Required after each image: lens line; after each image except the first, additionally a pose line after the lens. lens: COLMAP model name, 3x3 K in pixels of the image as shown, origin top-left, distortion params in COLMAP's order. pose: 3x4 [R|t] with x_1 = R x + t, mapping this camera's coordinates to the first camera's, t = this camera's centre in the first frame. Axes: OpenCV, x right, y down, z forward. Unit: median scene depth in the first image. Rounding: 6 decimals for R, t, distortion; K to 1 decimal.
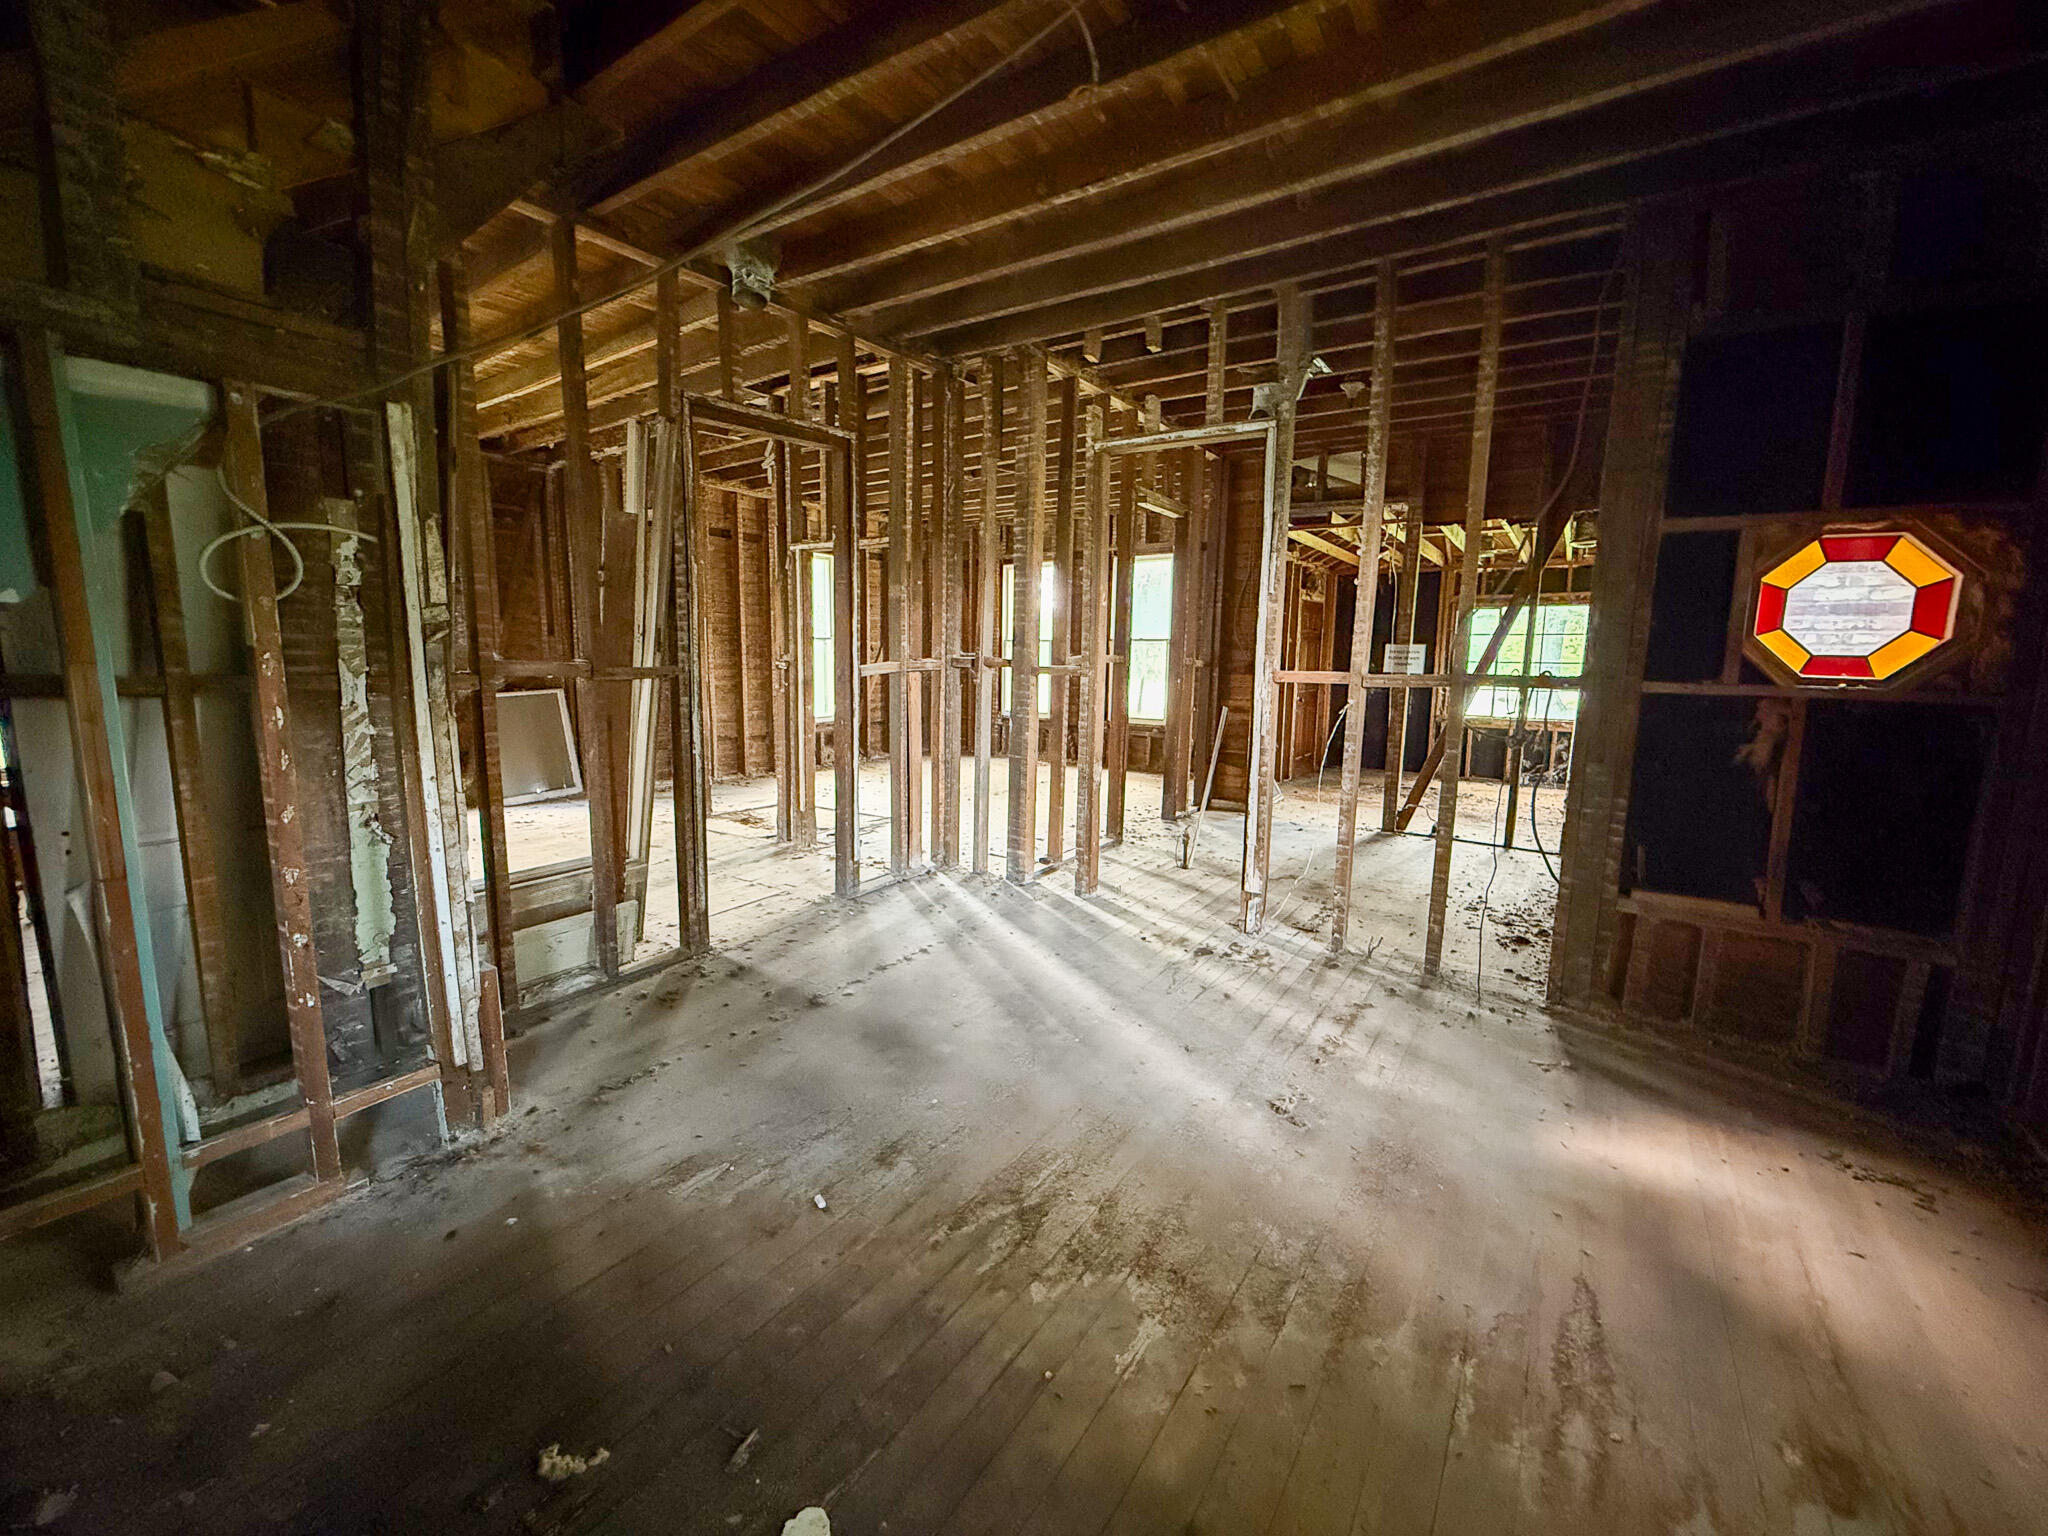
lens RADIAL K [[820.2, 0, 1015.9], [0, 820.2, 757.1], [0, 0, 1]] dist [0.003008, 0.000726]
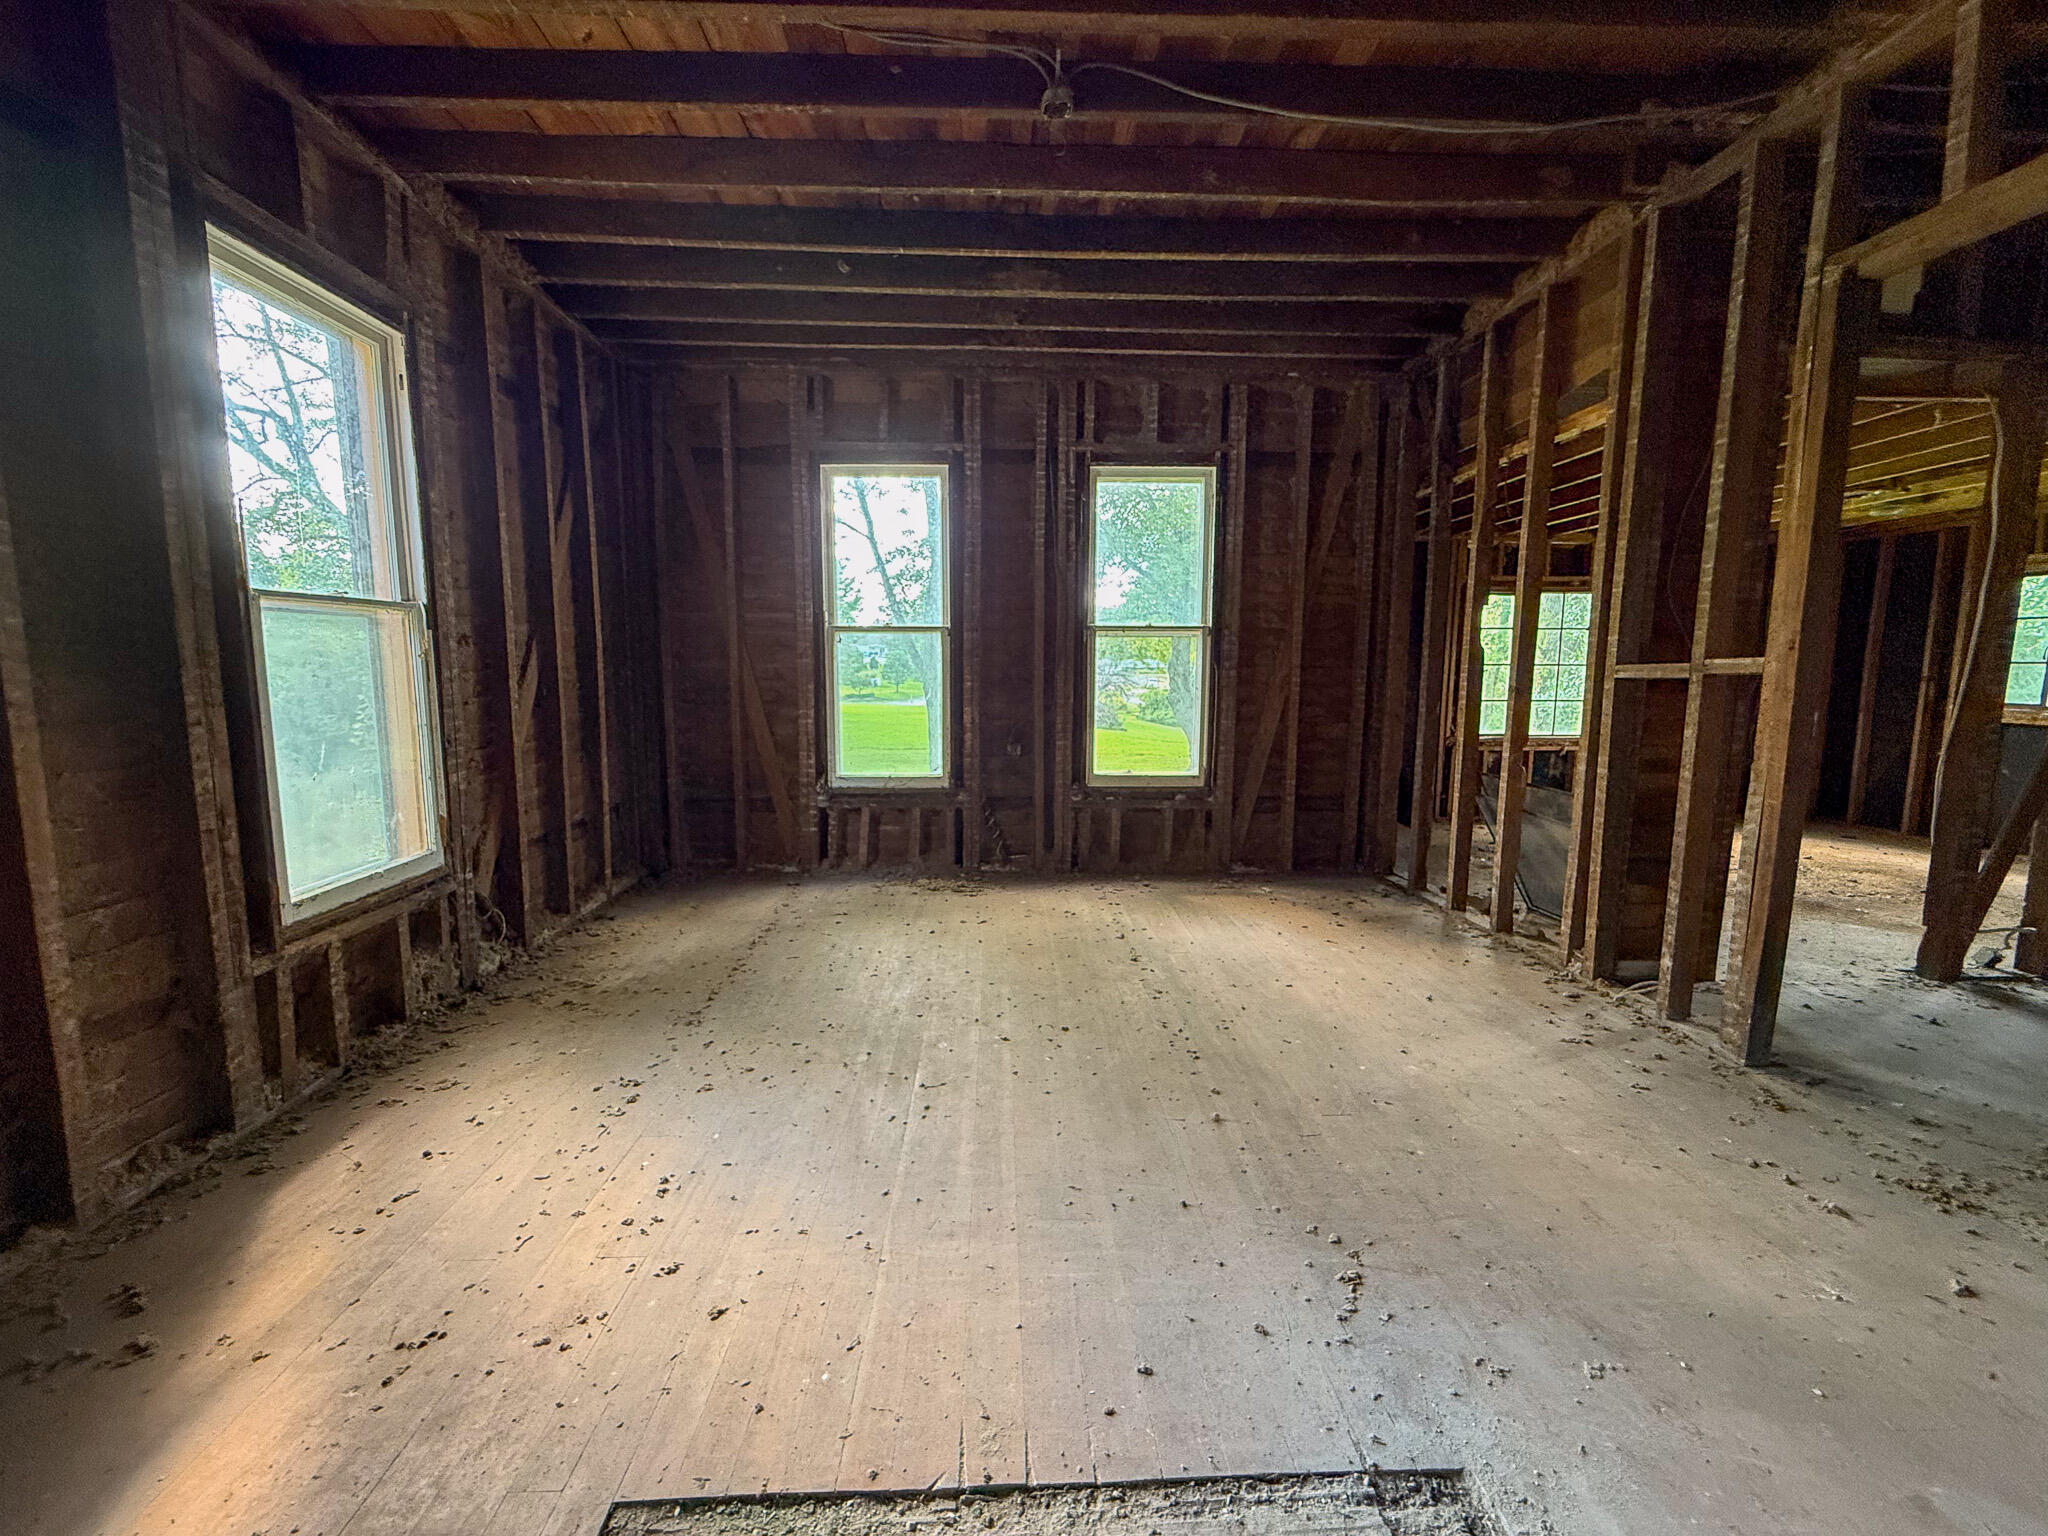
lens RADIAL K [[820.2, 0, 1015.9], [0, 820.2, 757.1], [0, 0, 1]] dist [0.003008, 0.000726]
pose [[0.818302, -0.078831, 0.569358, -0.239298], [0.081157, 0.996473, 0.021326, -0.084365], [-0.569031, 0.028756, 0.821813, 0.669603]]
